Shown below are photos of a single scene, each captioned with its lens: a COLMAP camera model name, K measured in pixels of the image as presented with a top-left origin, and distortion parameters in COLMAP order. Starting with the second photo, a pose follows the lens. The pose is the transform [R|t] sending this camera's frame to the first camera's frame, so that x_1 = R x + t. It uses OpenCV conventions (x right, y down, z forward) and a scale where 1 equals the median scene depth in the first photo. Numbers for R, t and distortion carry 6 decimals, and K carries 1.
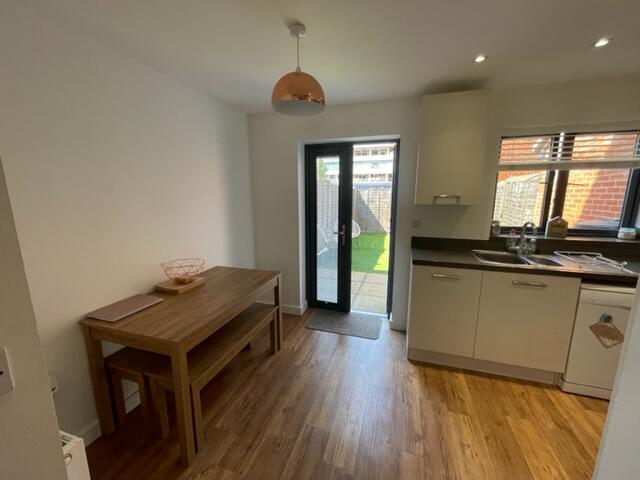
lens RADIAL K [[261.7, 0, 317.9], [0, 261.7, 239.9], [0, 0, 1]] dist [-0.001425, -0.000311]
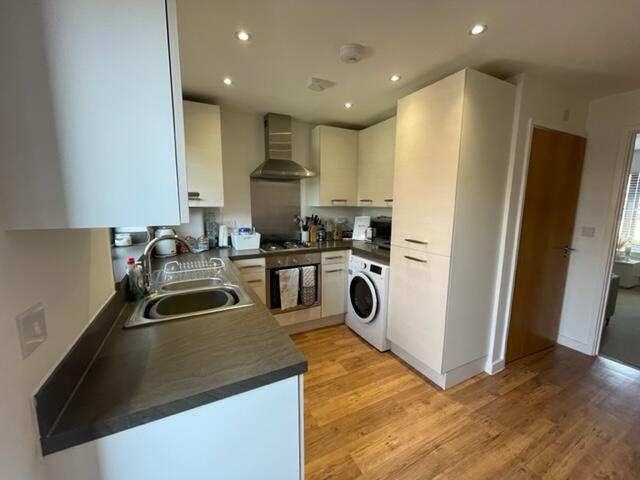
lens RADIAL K [[261.7, 0, 317.9], [0, 261.7, 239.9], [0, 0, 1]] dist [-0.001425, -0.000311]
pose [[-0.707835, -0.109944, 0.697769, 0.140304], [0.115365, 0.956557, 0.267750, -0.255183], [-0.696894, 0.270021, -0.664400, 1.565107]]
